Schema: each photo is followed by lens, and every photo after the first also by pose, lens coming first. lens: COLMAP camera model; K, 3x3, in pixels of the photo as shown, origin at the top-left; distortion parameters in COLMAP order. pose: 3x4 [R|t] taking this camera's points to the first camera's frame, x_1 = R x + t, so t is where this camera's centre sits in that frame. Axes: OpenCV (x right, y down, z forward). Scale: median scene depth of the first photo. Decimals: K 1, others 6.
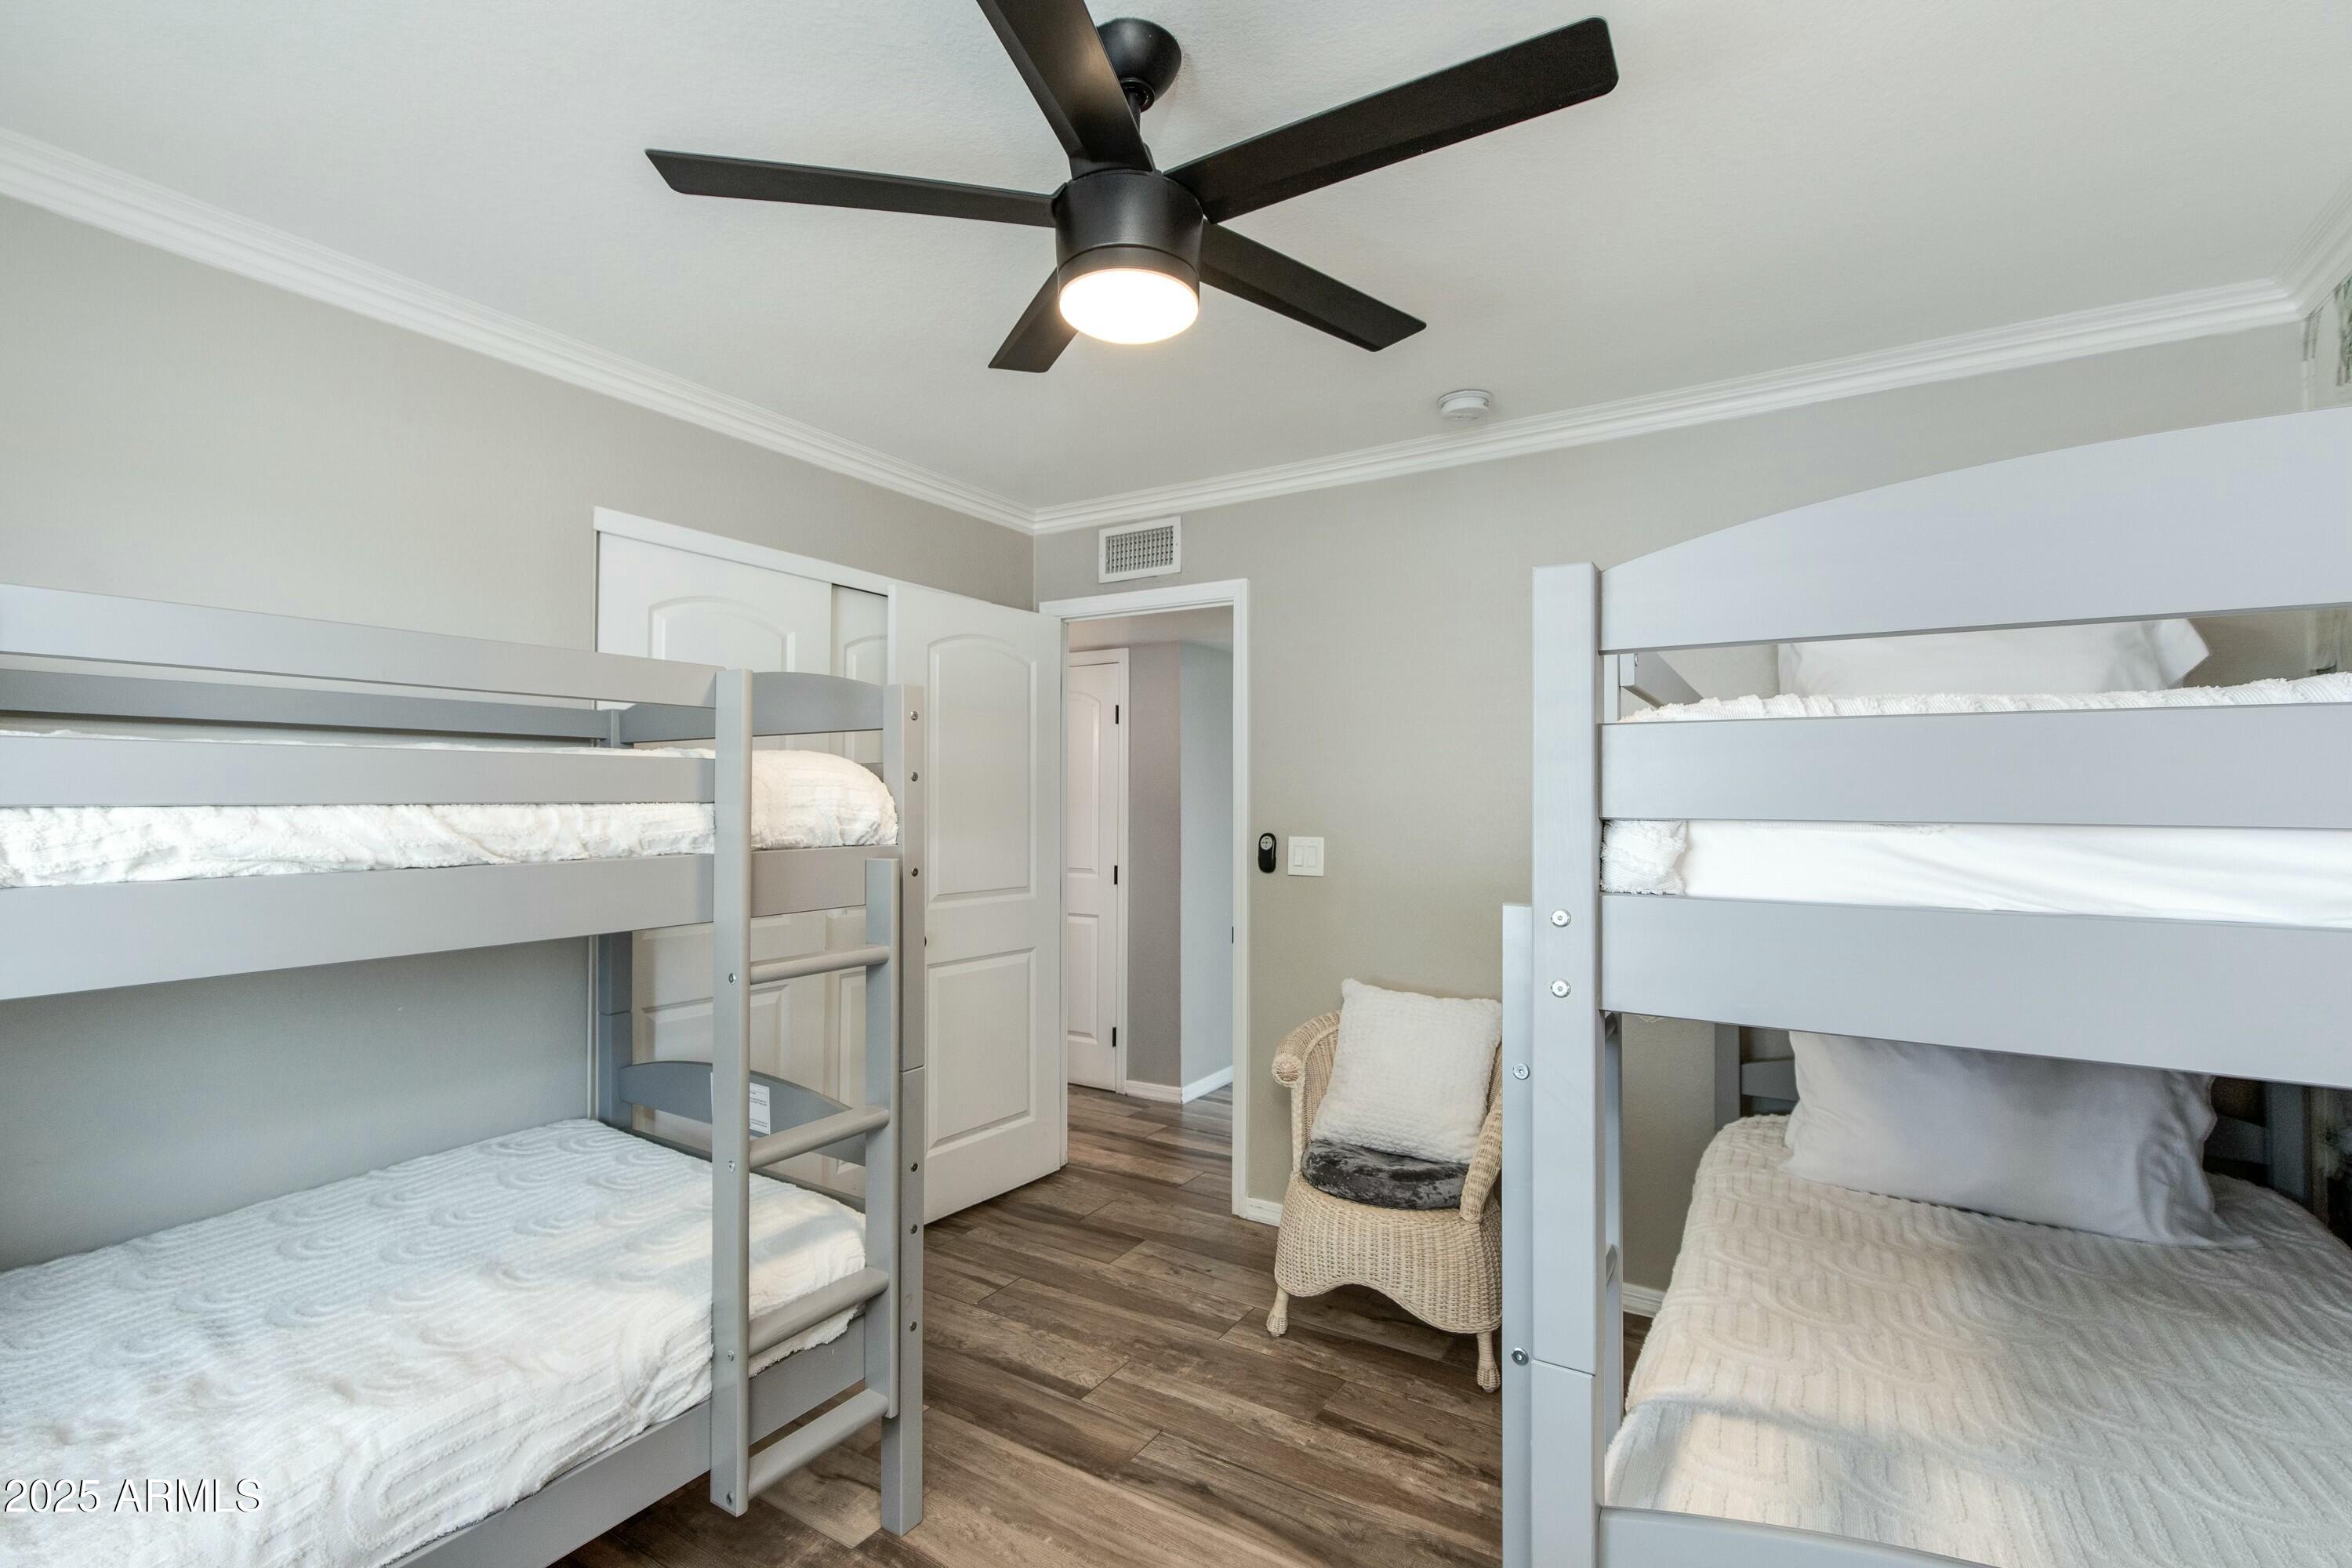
lens RADIAL K [[1074.5, 0, 1179.7], [0, 1074.5, 789.1], [0, 0, 1]] dist [0.005225, -0.001411]
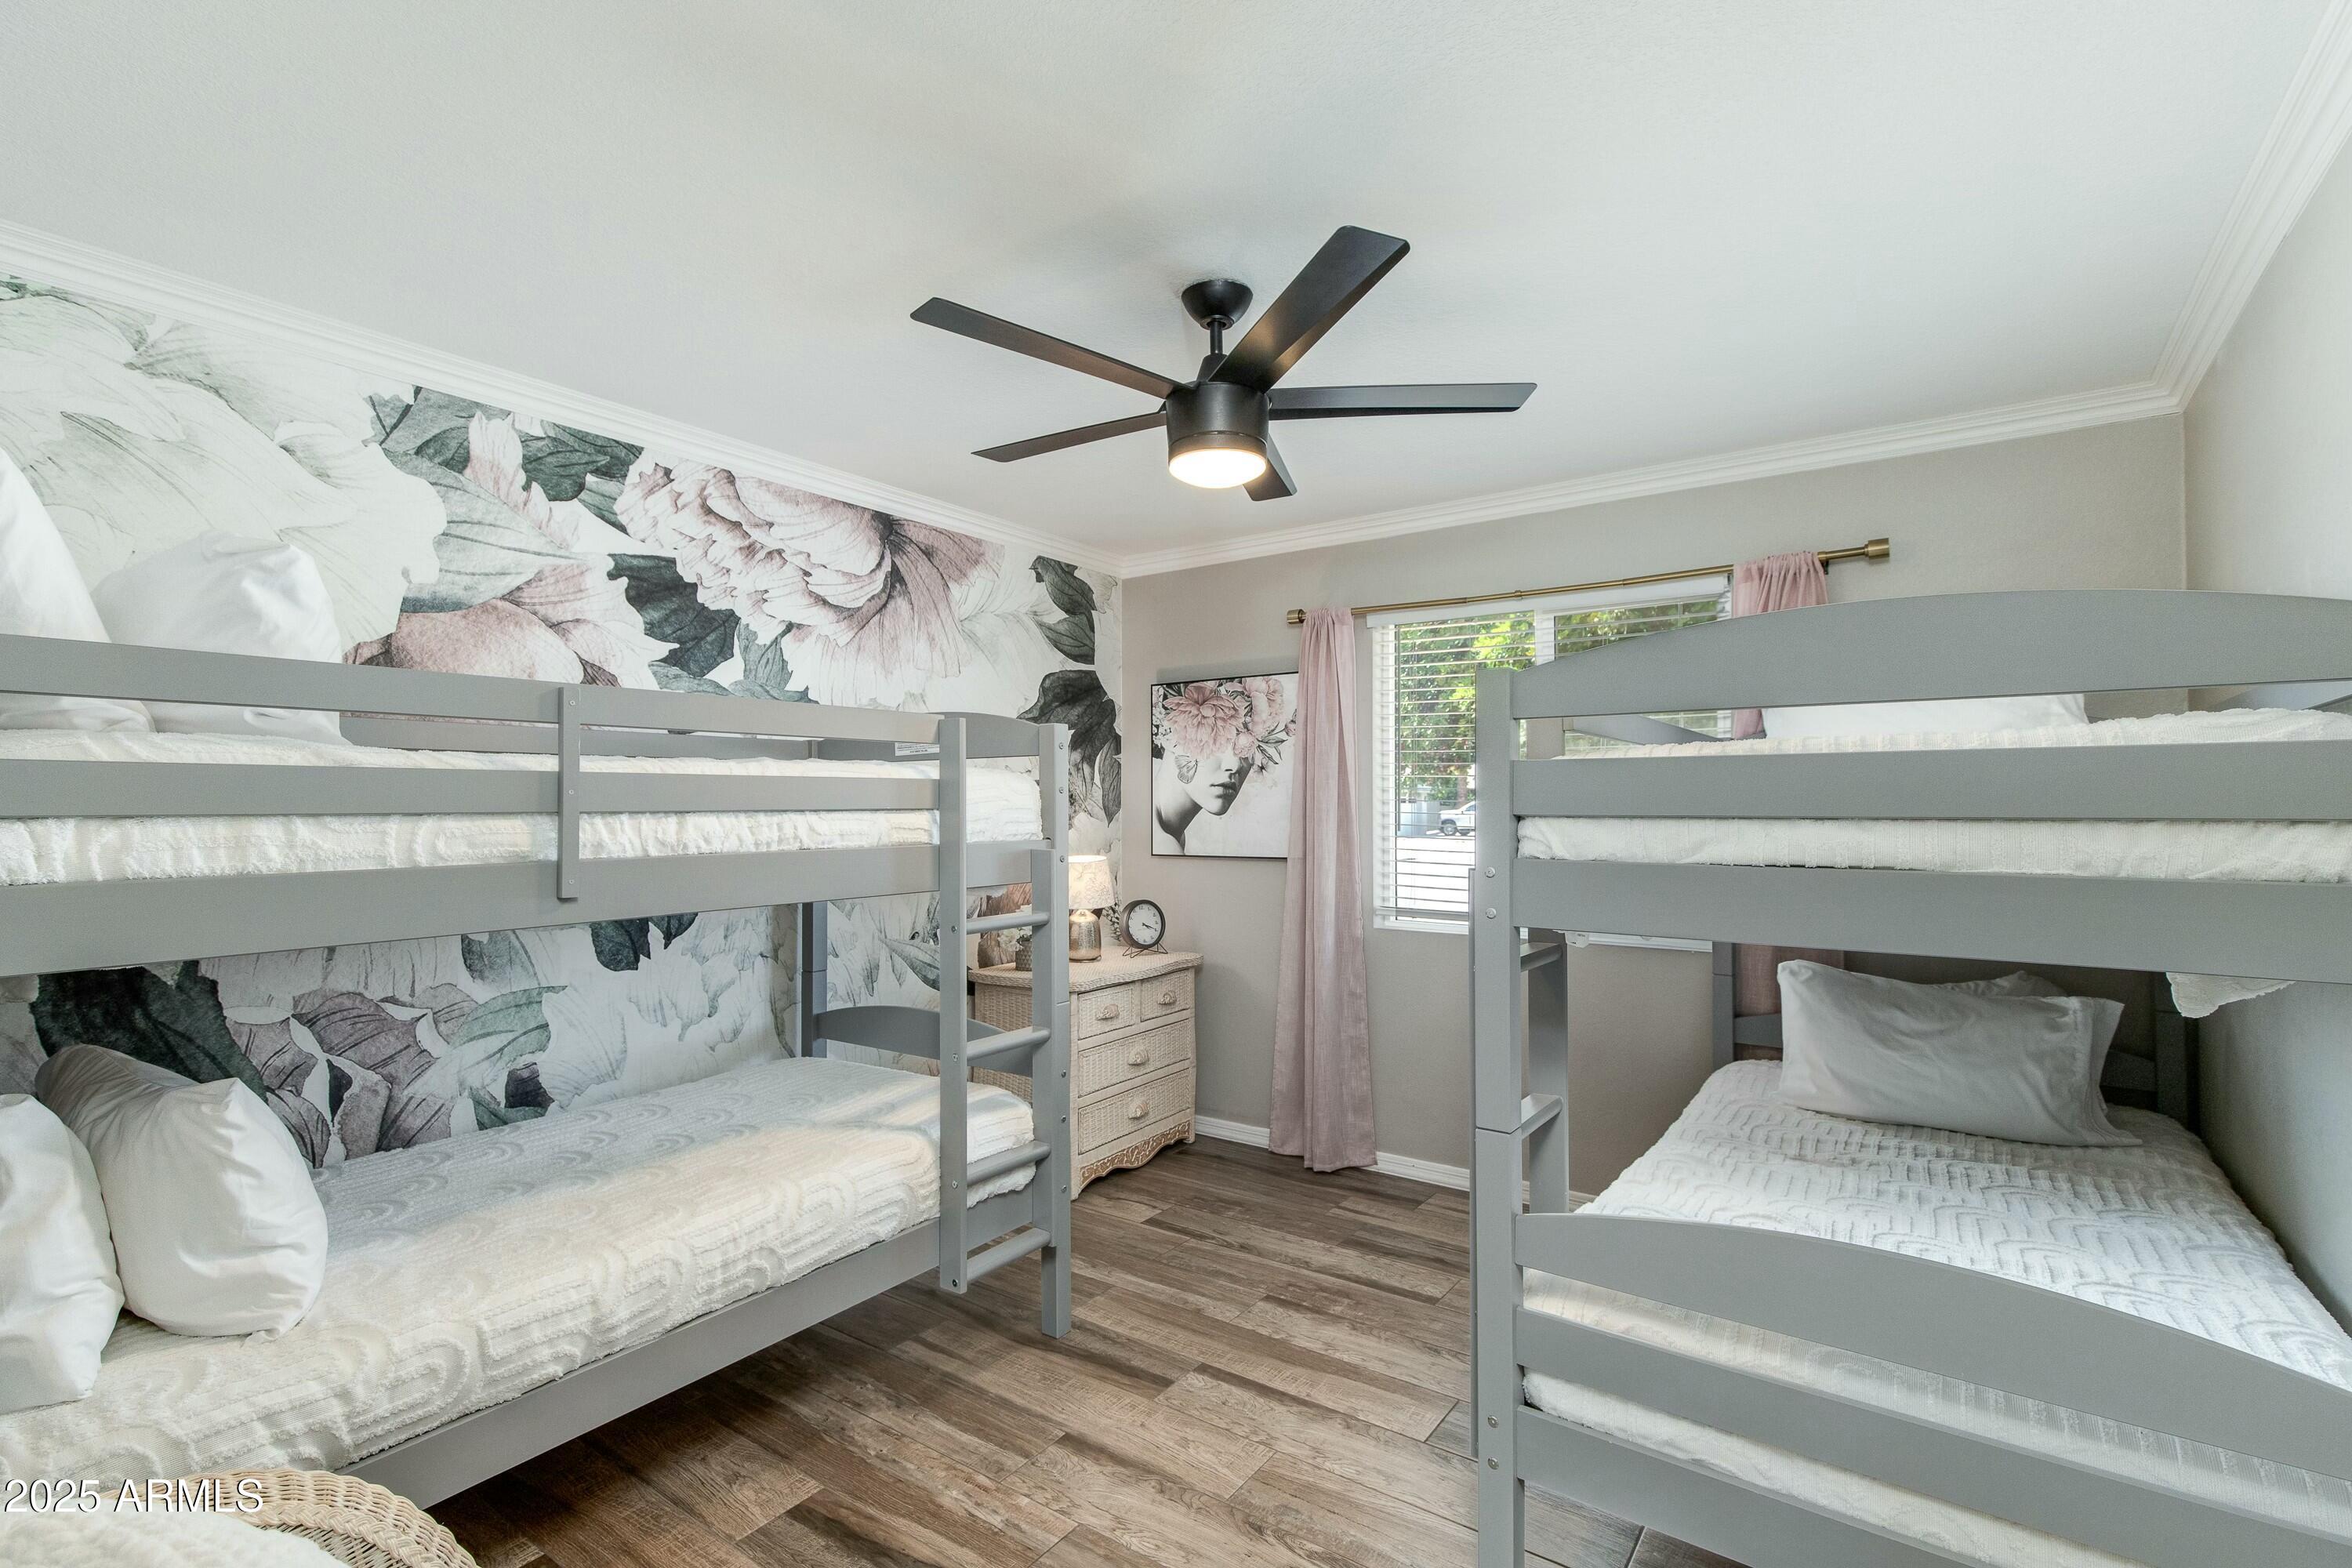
lens RADIAL K [[1074.5, 0, 1179.7], [0, 1074.5, 789.1], [0, 0, 1]] dist [0.005225, -0.001411]
pose [[0.997813, -0.013022, -0.064808, -0.007145], [0.013574, 0.999875, 0.008075, -0.021255], [0.064695, -0.008937, 0.997865, -0.420768]]
